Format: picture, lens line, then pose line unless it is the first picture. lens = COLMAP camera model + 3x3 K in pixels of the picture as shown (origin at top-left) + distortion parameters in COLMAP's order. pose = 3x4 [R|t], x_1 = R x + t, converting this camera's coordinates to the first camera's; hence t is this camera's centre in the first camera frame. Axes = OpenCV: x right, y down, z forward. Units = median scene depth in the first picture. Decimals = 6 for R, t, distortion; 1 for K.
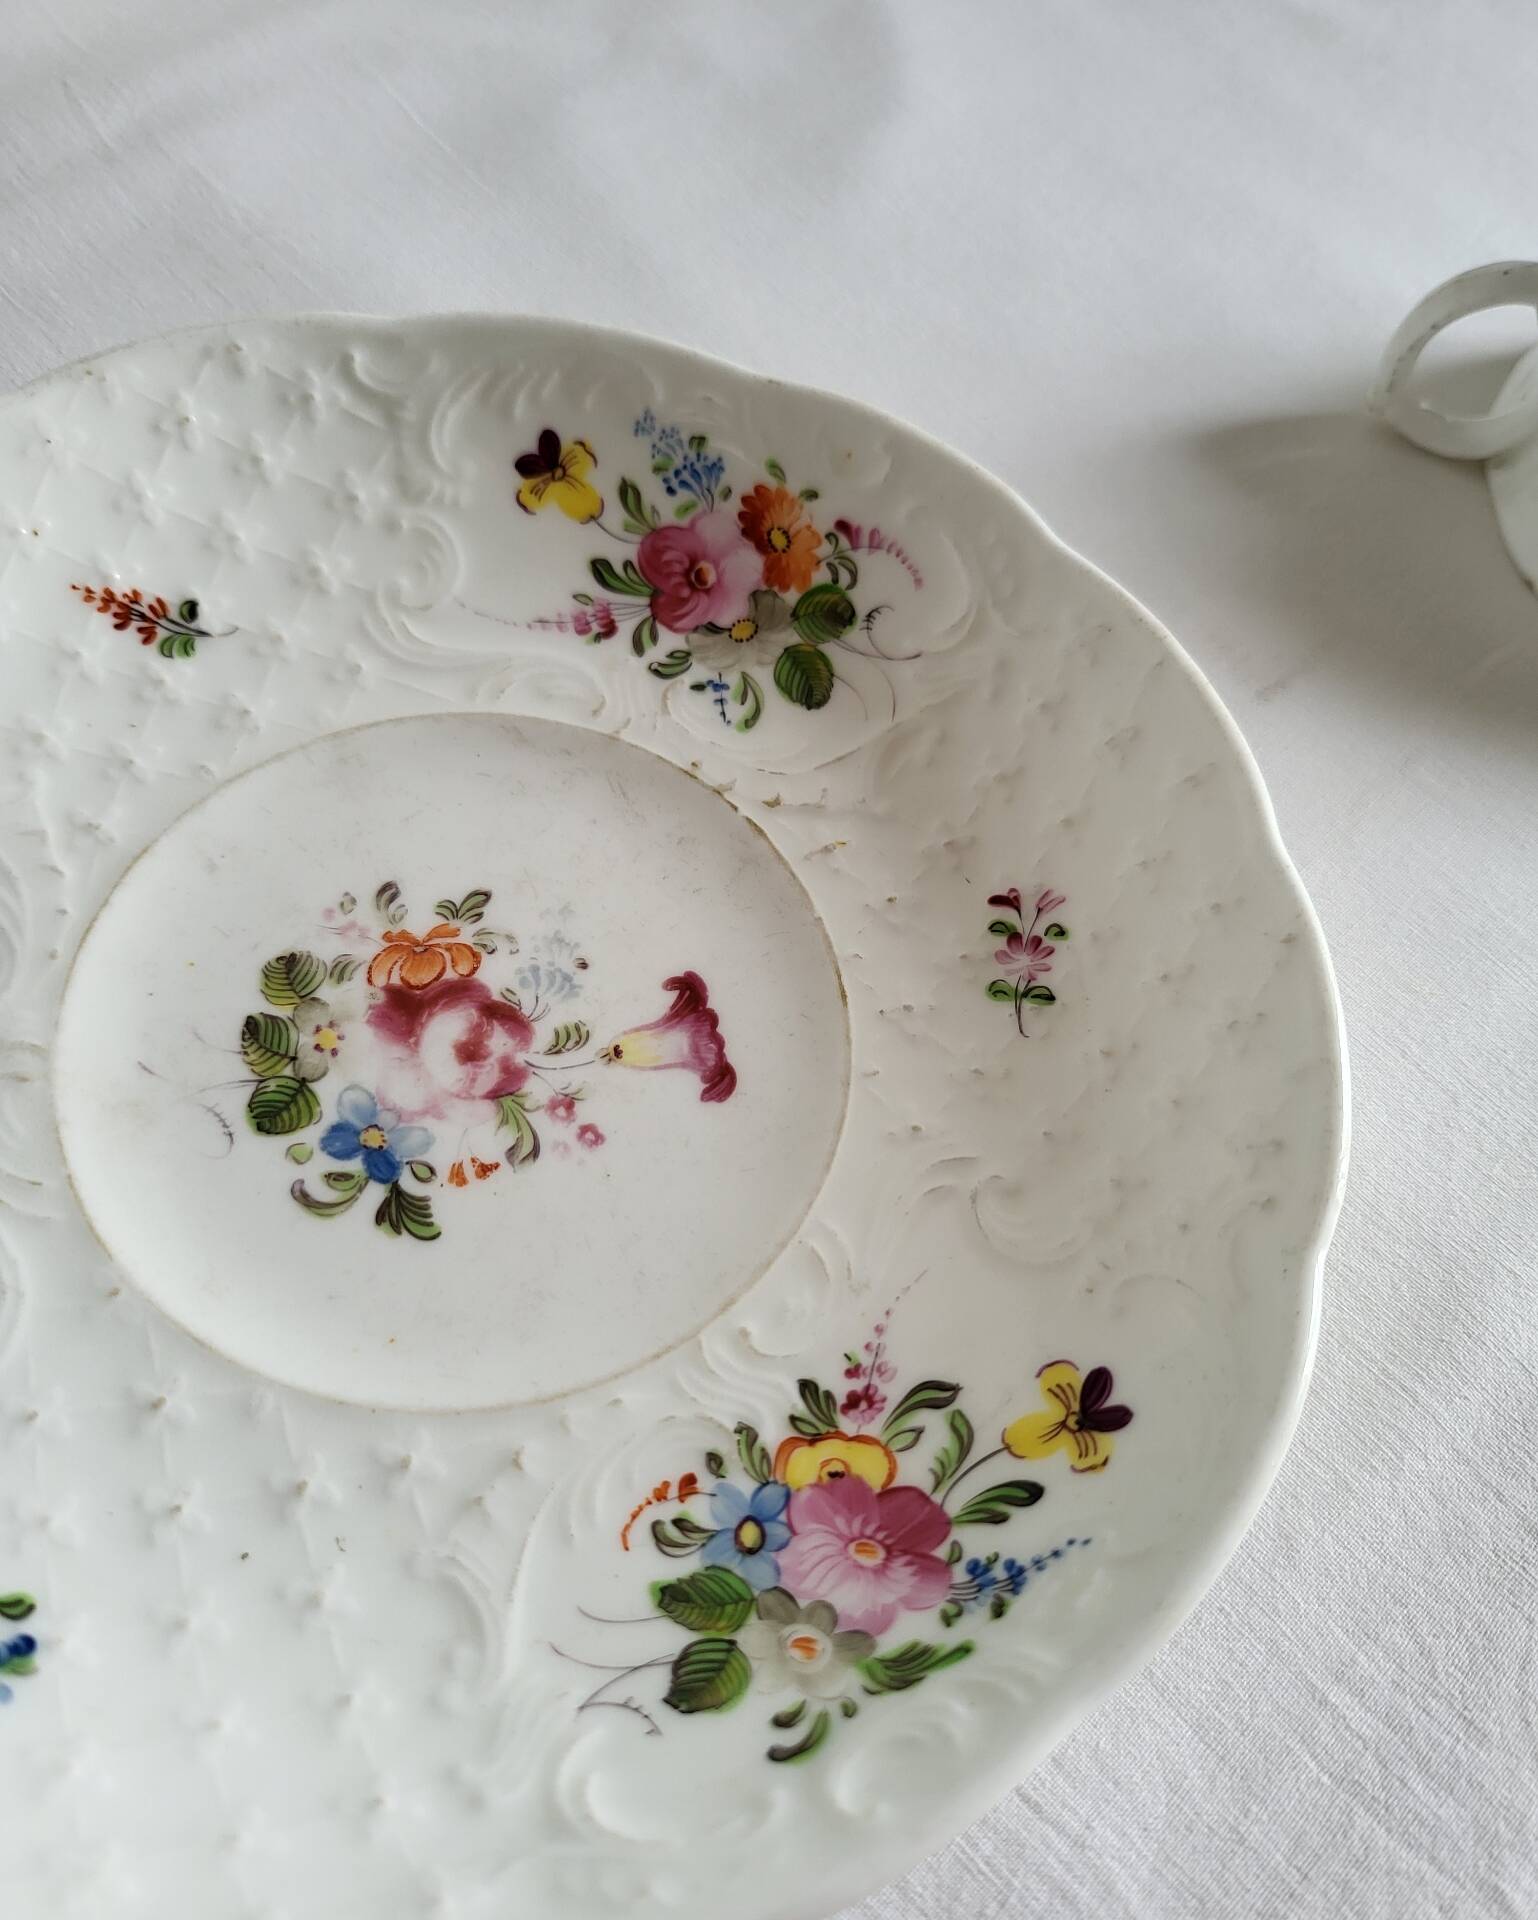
lens RADIAL K [[1528.3, 0, 785.6], [0, 1528.3, 960.0], [0, 0, 1]] dist [0.010103, -0.063605]
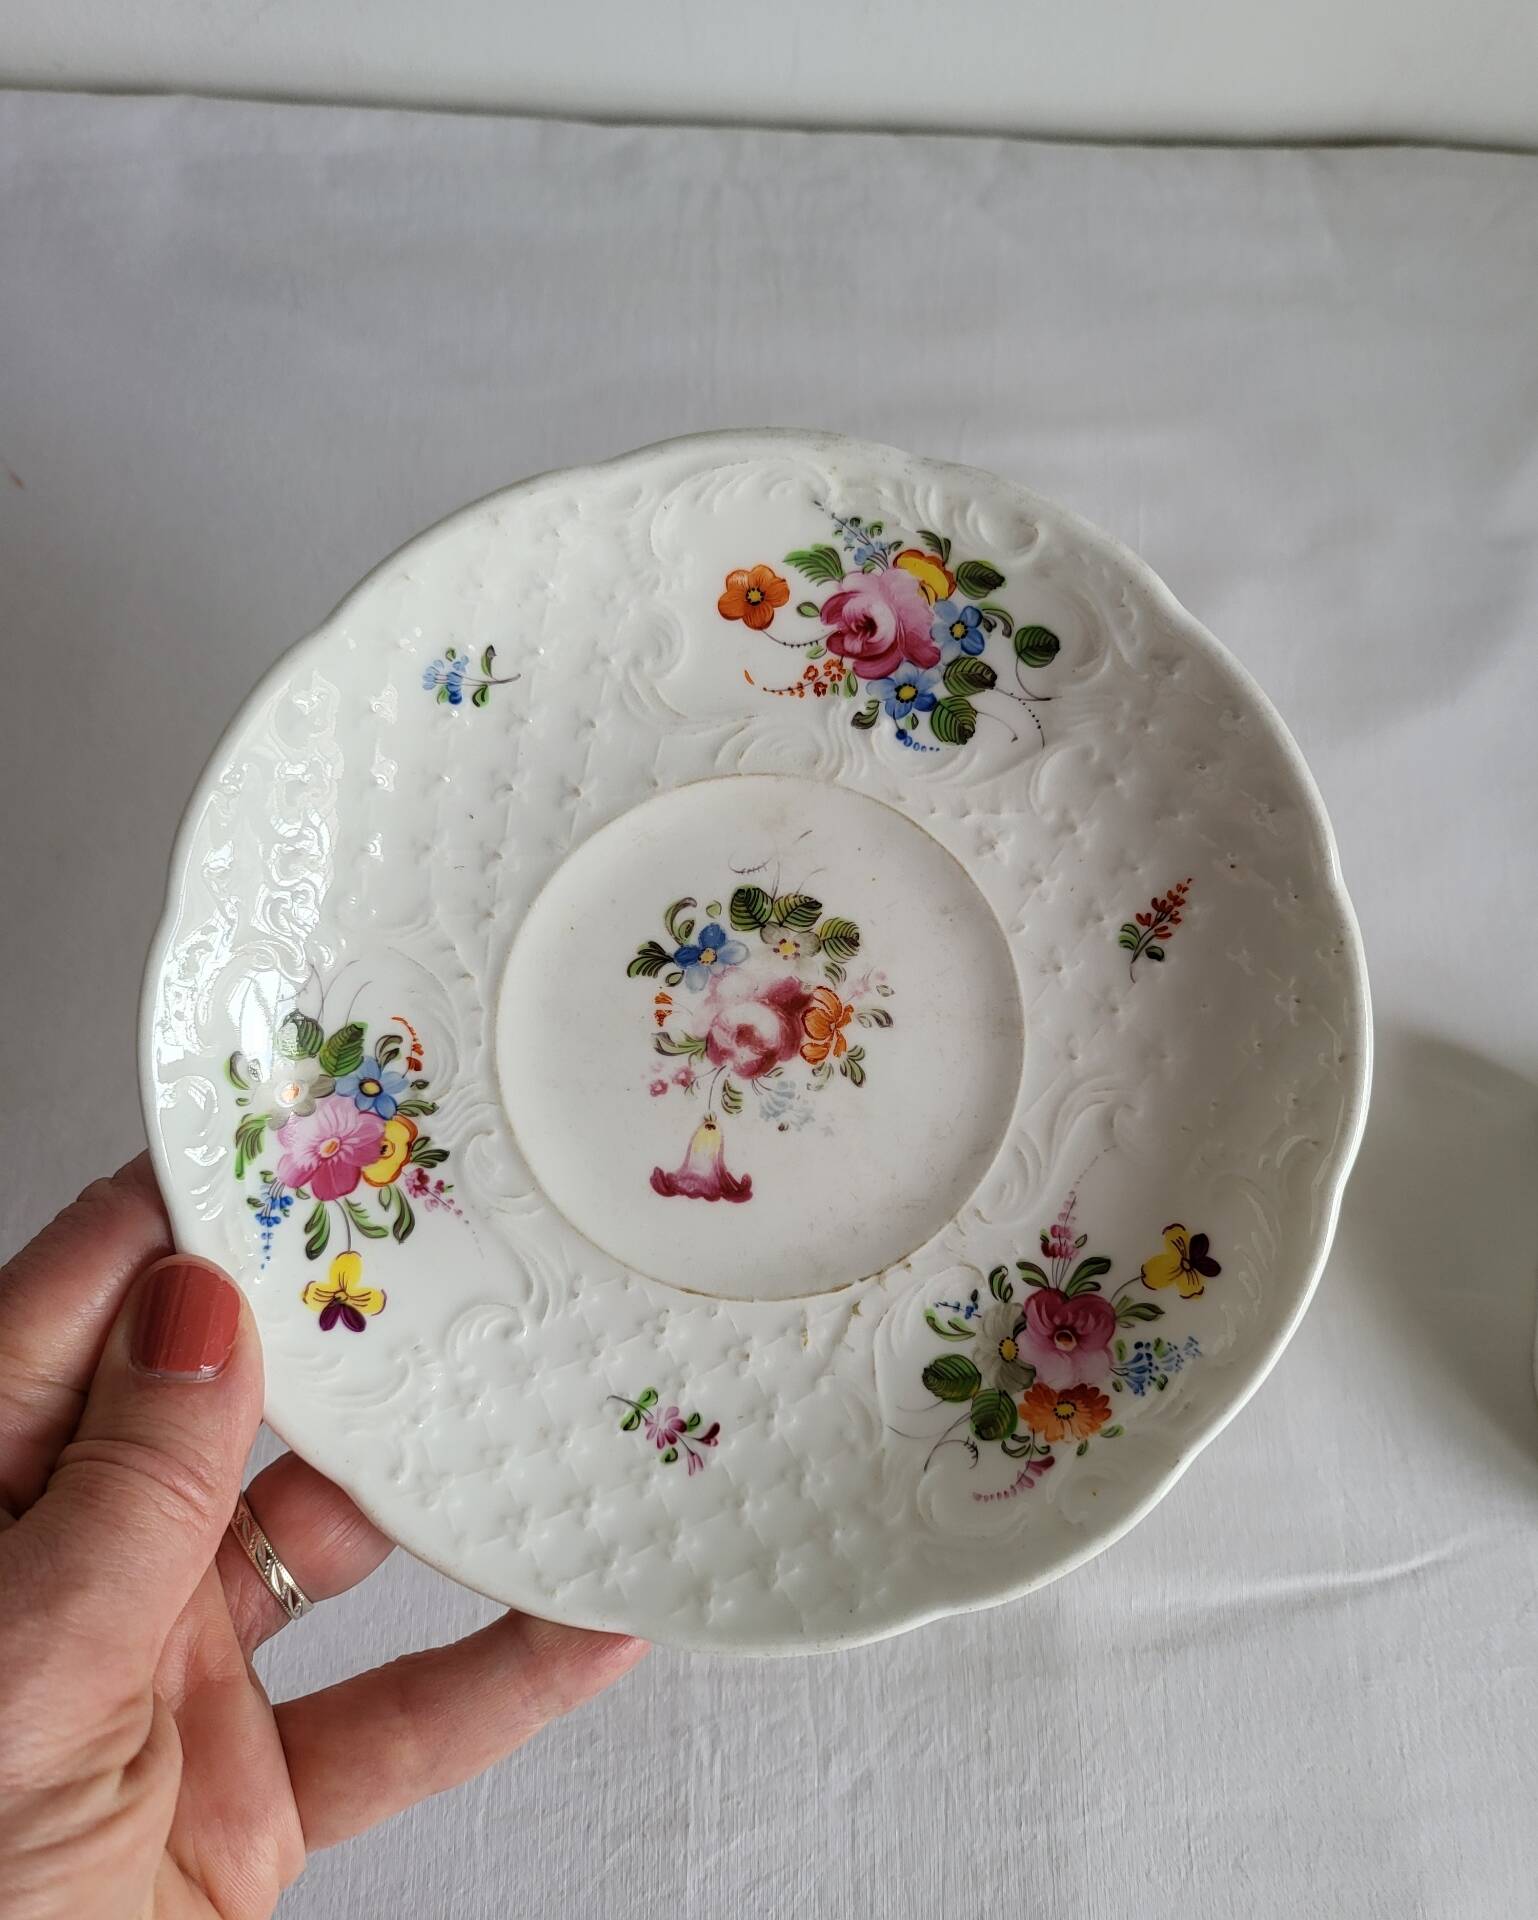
lens RADIAL K [[1541.9, 0, 776.5], [0, 1541.9, 953.3], [0, 0, 1]] dist [0.022967, -0.007917]
pose [[-0.400152, 0.912465, -0.085354, -0.159529], [-0.834455, -0.324261, 0.445578, -0.587547], [0.378898, 0.249523, 0.891165, -0.321865]]
